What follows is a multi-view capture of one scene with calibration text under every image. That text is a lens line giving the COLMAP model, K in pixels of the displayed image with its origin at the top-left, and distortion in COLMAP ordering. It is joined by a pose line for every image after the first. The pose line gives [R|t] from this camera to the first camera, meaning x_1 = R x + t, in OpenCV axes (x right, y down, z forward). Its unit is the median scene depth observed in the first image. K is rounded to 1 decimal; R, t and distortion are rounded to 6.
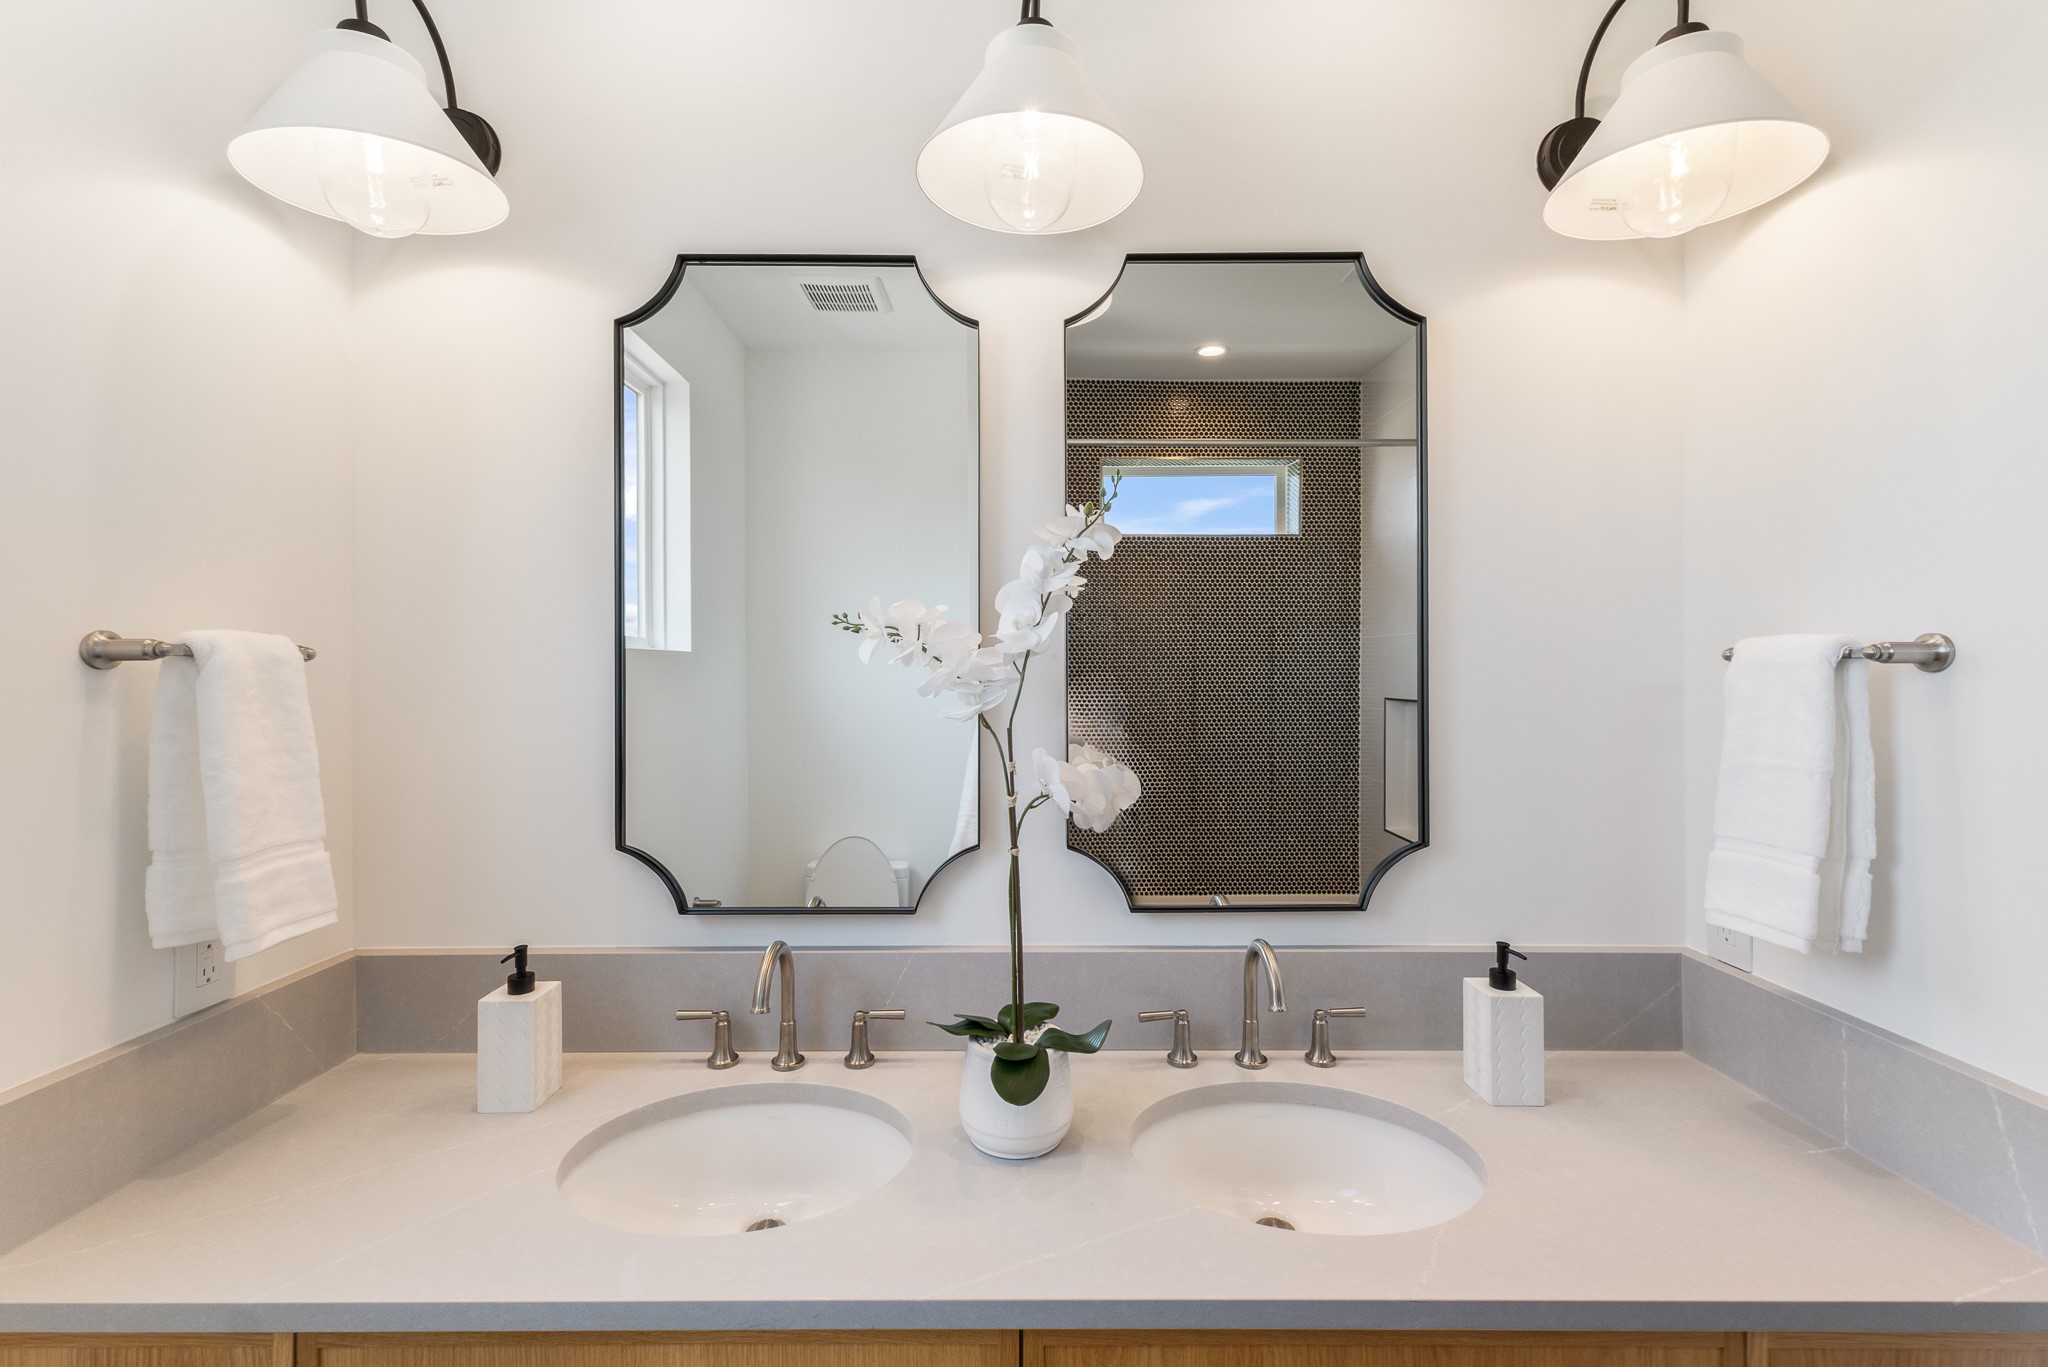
lens RADIAL K [[792.5, 0, 1023.4], [0, 792.5, 677.2], [0, 0, 1]] dist [-0.001836, -0.010879]
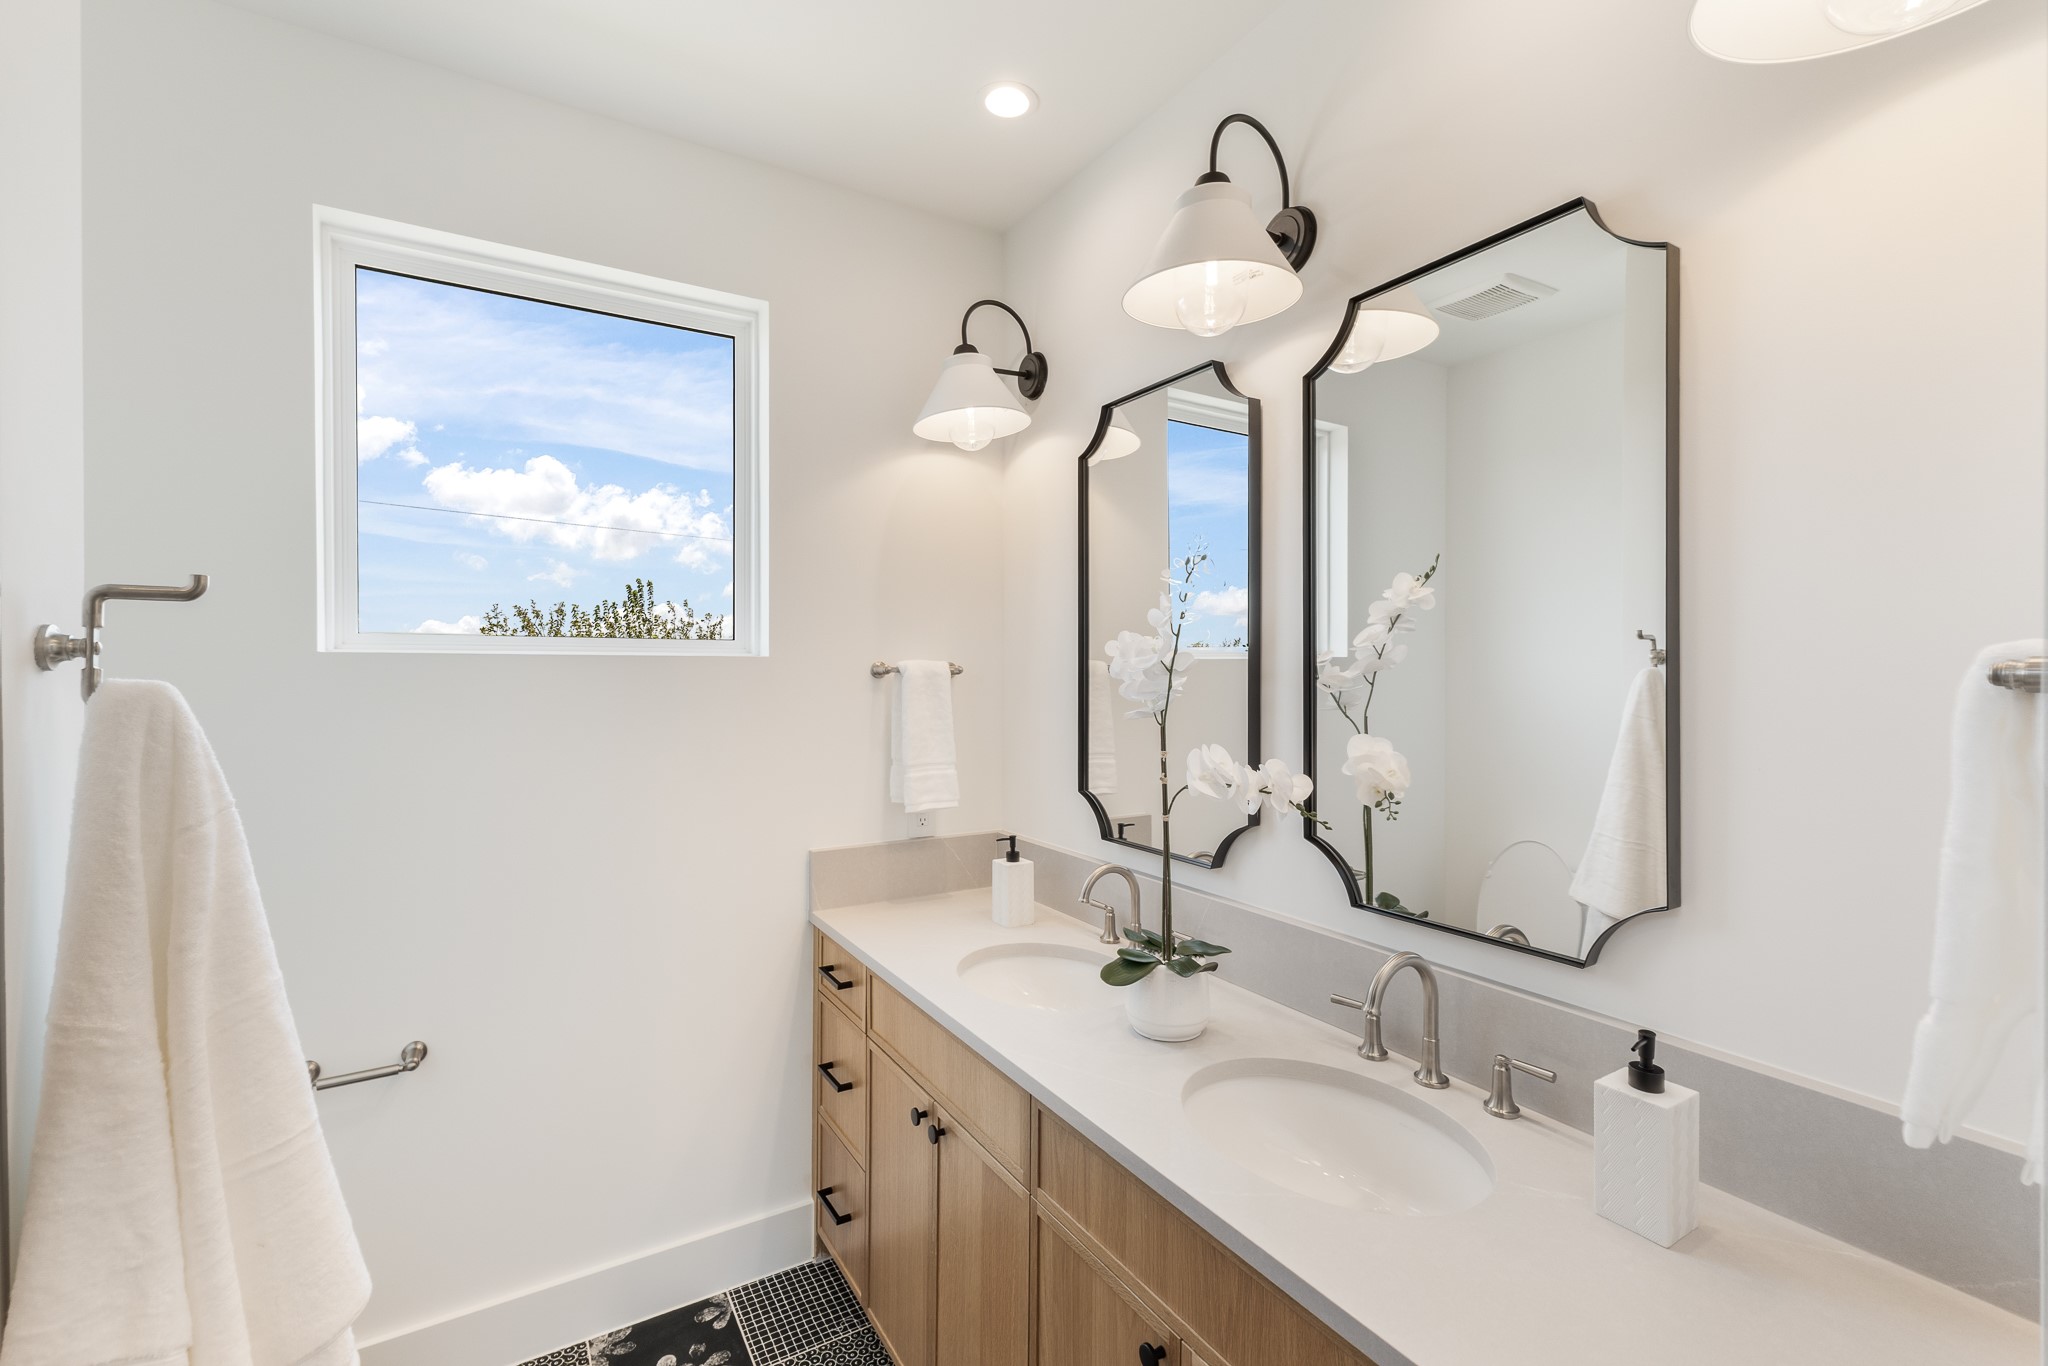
lens RADIAL K [[869.1, 0, 1024.0], [0, 869.1, 683.0], [0, 0, 1]] dist [-0.000133, 0.000026]
pose [[0.512864, 0.003448, -0.858463, 1.009040], [-0.010117, 0.999947, -0.002028, 0.004016], [0.858410, 0.009725, 0.512871, 0.018524]]
